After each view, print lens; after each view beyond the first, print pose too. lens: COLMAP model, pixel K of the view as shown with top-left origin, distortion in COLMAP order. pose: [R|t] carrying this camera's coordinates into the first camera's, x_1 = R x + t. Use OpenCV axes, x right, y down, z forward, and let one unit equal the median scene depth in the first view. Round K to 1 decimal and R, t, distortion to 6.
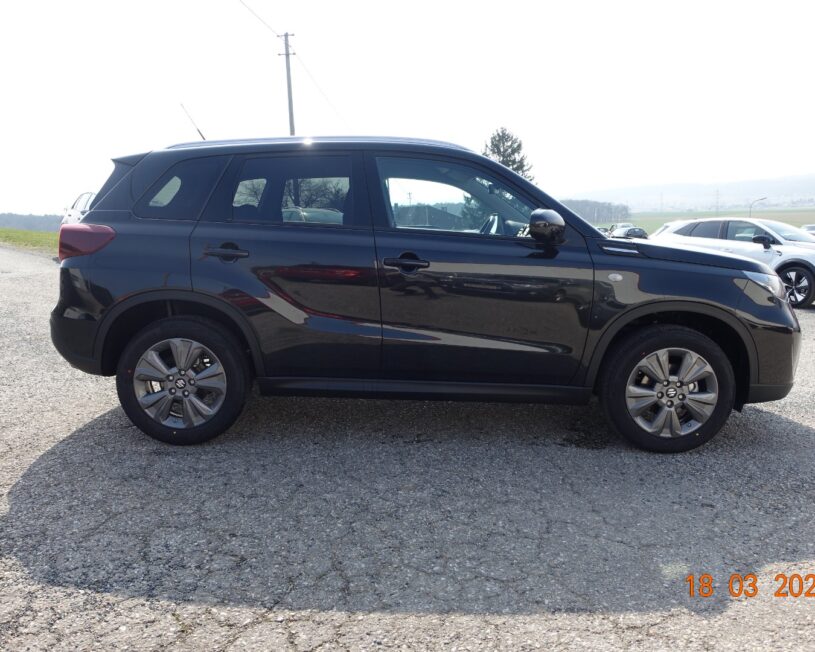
lens RADIAL K [[684.5, 0, 407.8], [0, 684.5, 323.8], [0, 0, 1]] dist [-0.004282, -0.003250]
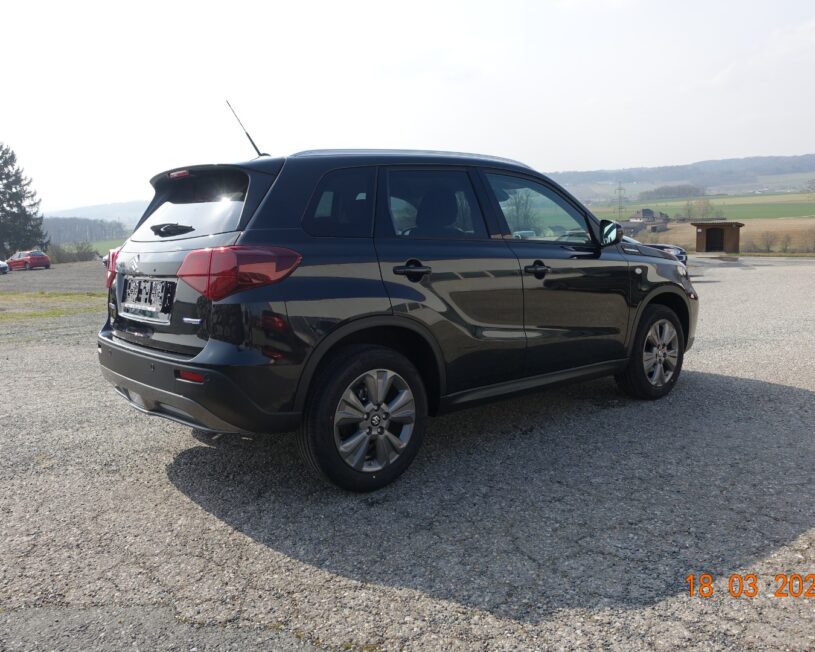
lens RADIAL K [[684.5, 0, 408.2], [0, 684.5, 327.6], [0, 0, 1]] dist [-0.004282, -0.003250]
pose [[0.765575, -0.118300, 0.632376, -0.844004], [0.129275, 0.991187, 0.028920, -0.051999], [-0.630224, 0.059610, 0.774122, 0.276905]]
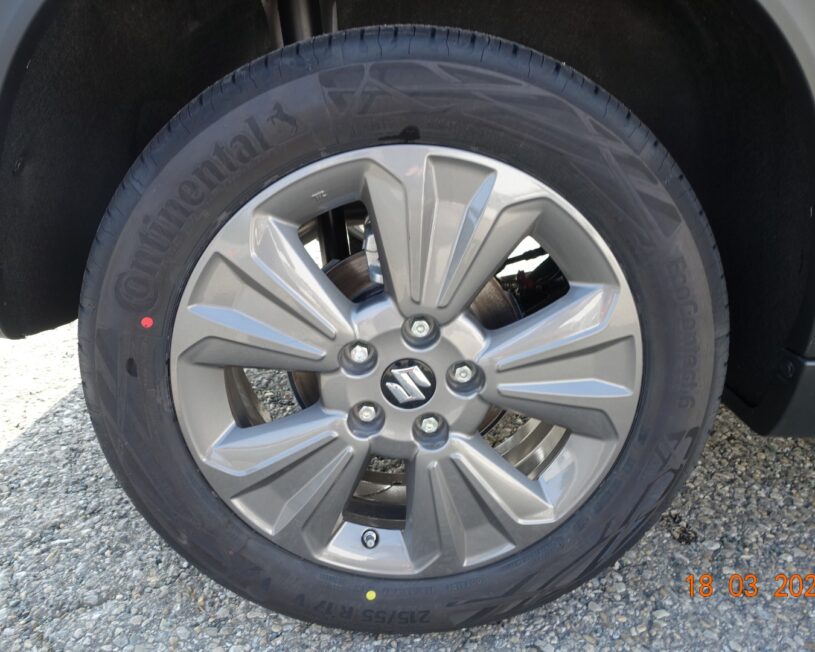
lens RADIAL K [[684.5, 0, 407.0], [0, 684.5, 325.4], [0, 0, 1]] dist [-0.004282, -0.003250]
pose [[0.999607, 0.023756, 0.014890, -0.334571], [-0.026404, 0.976230, 0.215124, 0.027845], [-0.009425, -0.215433, 0.976473, 0.806004]]
